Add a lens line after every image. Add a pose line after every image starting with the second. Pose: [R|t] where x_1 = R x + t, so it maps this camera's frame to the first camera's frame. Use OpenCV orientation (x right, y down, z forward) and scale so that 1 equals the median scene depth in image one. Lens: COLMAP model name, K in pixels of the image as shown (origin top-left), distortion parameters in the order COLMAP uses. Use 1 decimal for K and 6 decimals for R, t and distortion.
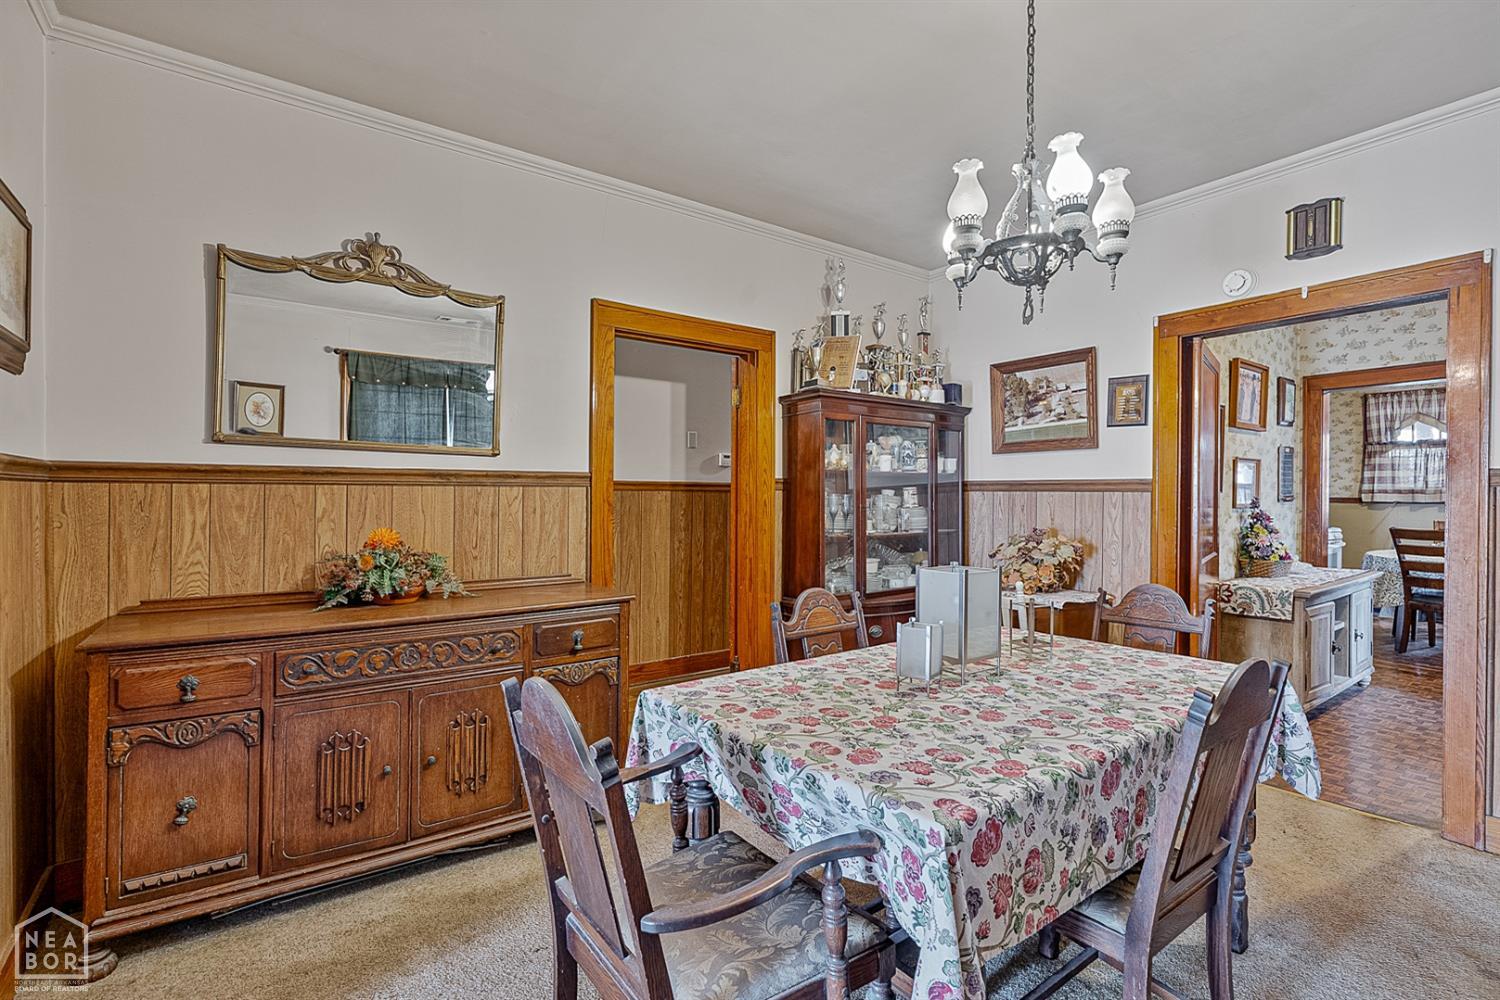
lens RADIAL K [[700.5, 0, 750.8], [0, 700.5, 500.3], [0, 0, 1]] dist [-0.001245, 0.000356]
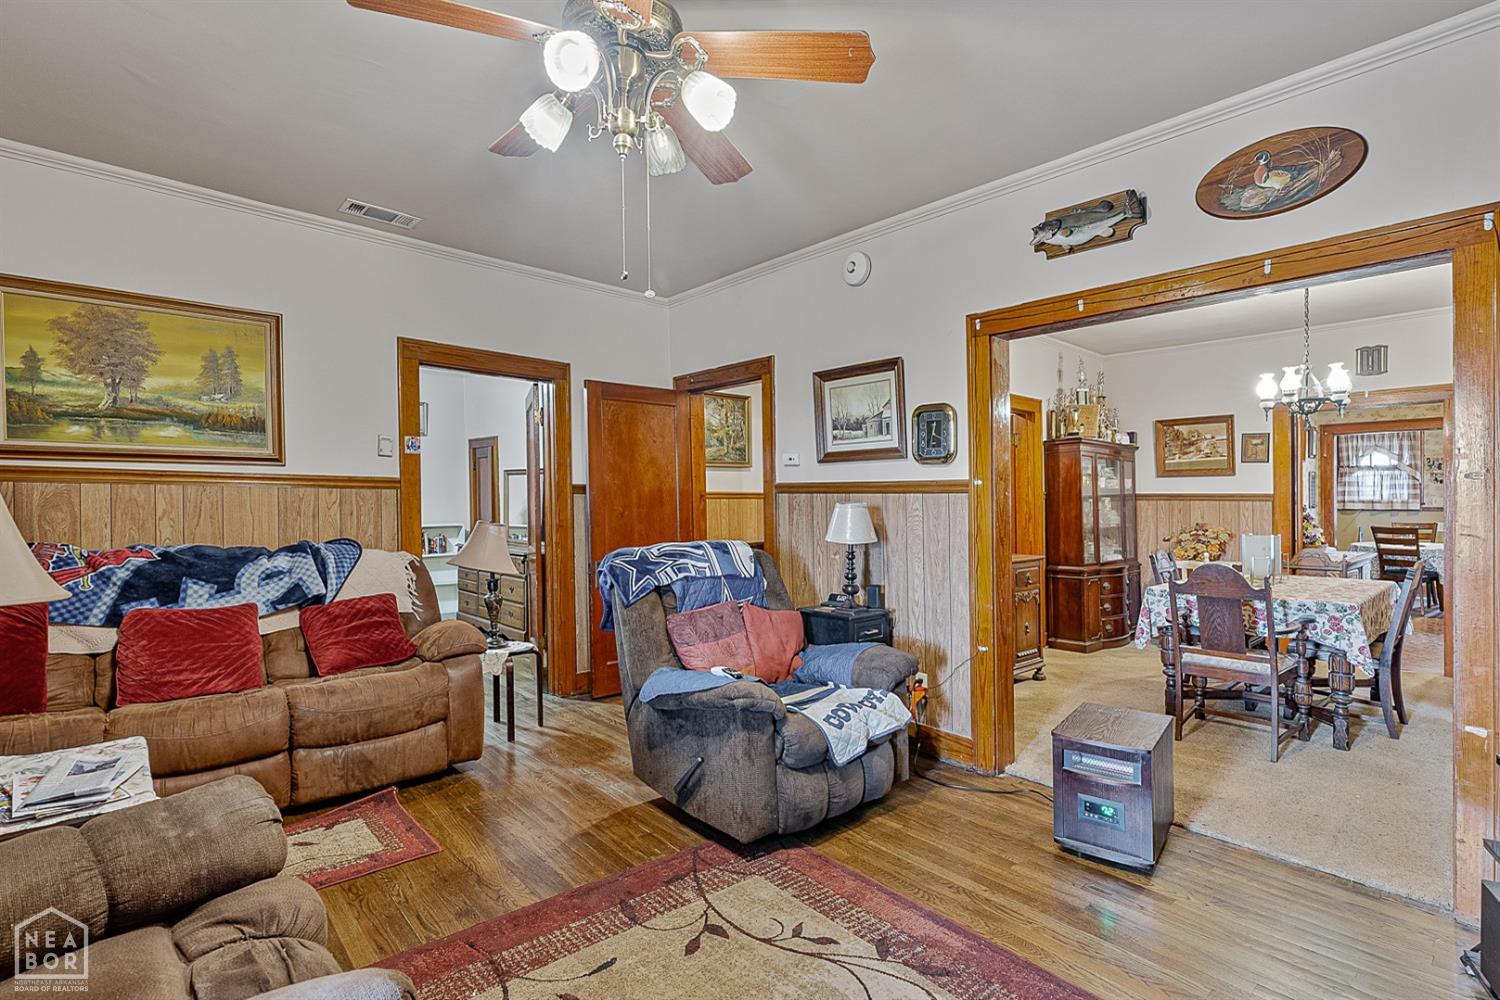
lens RADIAL K [[700.5, 0, 757.9], [0, 700.5, 495.3], [0, 0, 1]] dist [-0.001245, 0.000356]
pose [[0.996359, 0.005391, 0.085081, -0.515118], [-0.003846, 0.999825, -0.018319, 0.006211], [-0.085165, 0.017925, 0.996206, -0.374400]]
